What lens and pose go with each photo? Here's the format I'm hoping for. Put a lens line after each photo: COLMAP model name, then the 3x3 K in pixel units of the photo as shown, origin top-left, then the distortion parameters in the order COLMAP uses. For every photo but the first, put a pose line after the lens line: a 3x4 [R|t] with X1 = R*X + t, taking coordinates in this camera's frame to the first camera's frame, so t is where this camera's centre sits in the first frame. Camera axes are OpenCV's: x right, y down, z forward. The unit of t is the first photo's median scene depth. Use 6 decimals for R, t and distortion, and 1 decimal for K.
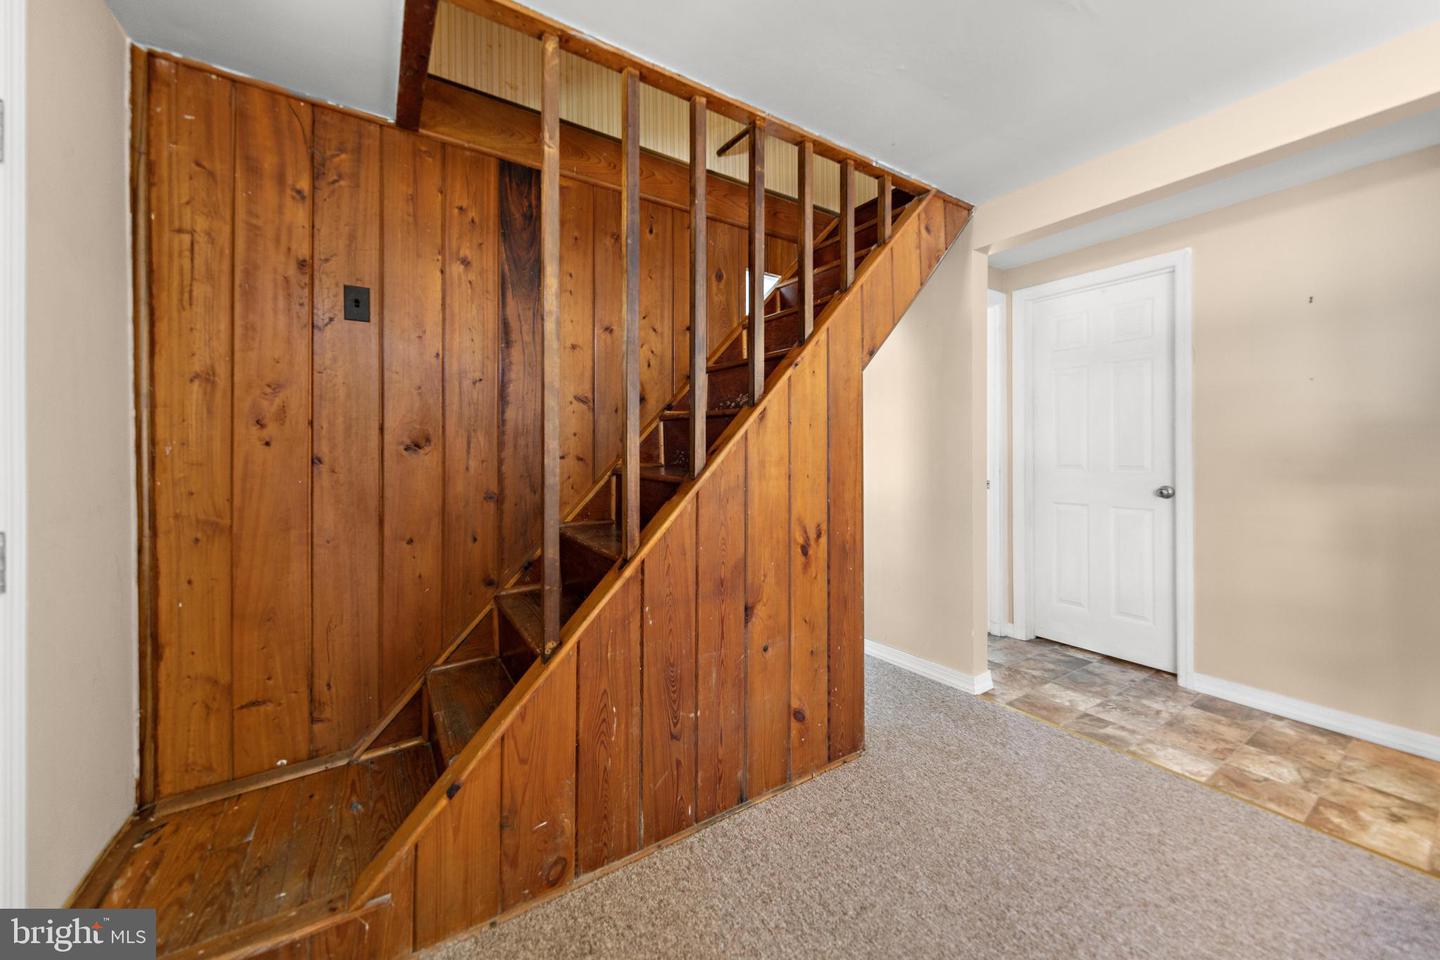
lens RADIAL K [[531.0, 0, 721.4], [0, 531.0, 454.7], [0, 0, 1]] dist [-0.001251, -0.000004]
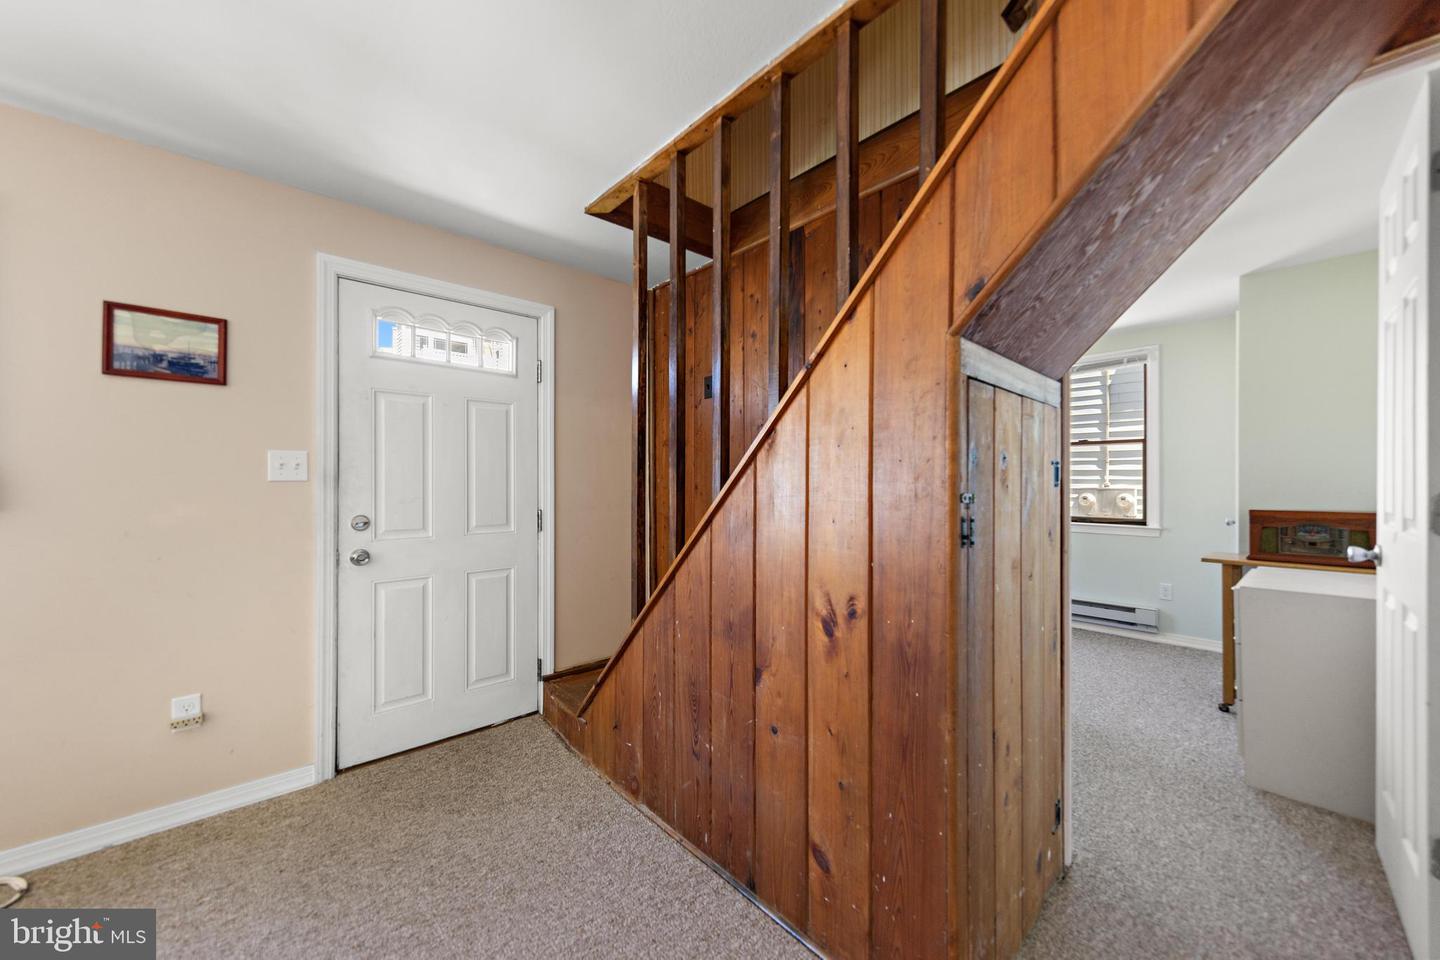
lens RADIAL K [[531.0, 0, 723.8], [0, 531.0, 477.6], [0, 0, 1]] dist [-0.001251, -0.000004]
pose [[0.152513, -0.001141, -0.988301, 0.831443], [-0.003642, 0.999992, -0.001716, -0.014657], [0.988295, 0.003861, 0.152508, 0.769074]]
